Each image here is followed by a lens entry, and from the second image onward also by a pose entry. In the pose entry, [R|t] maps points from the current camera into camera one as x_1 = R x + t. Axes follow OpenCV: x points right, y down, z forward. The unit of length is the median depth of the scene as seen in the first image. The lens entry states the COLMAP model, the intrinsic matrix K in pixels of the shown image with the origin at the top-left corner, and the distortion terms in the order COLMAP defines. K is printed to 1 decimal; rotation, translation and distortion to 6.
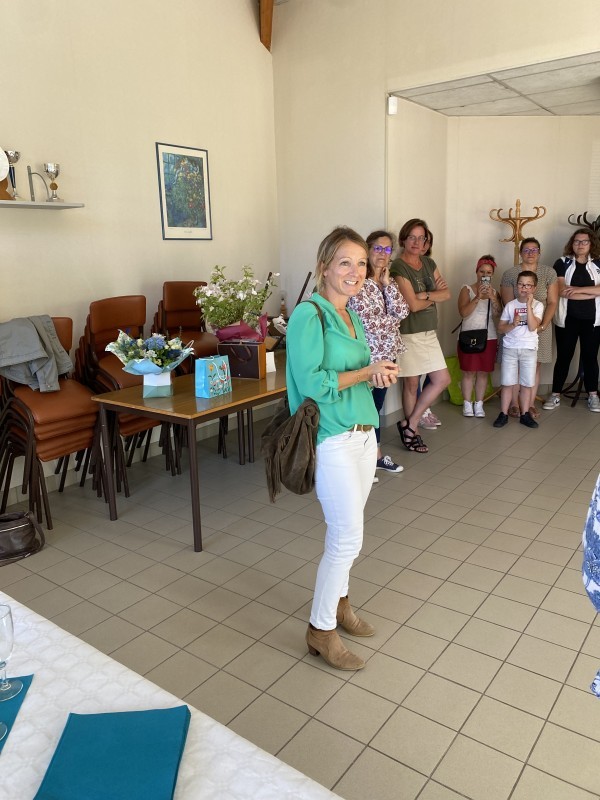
lens RADIAL K [[630.6, 0, 318.0], [0, 630.6, 398.4], [0, 0, 1]] dist [0.003804, 0.000265]
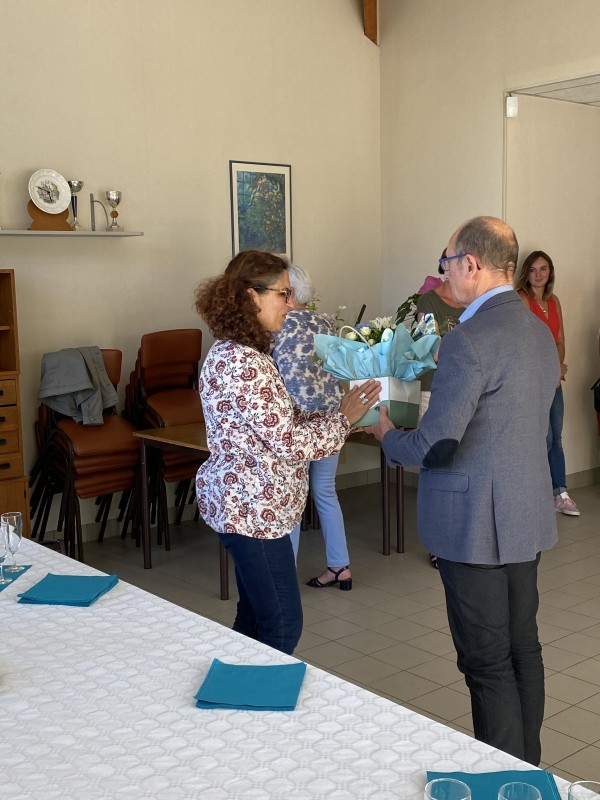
lens RADIAL K [[992.2, 0, 298.1], [0, 992.2, 403.7], [0, 0, 1]] dist [0.277605, -1.131264]
pose [[0.970364, 0.034137, -0.239224, 0.224343], [-0.057670, 0.994081, -0.092072, 0.073322], [0.234665, 0.103139, 0.966589, -0.375533]]
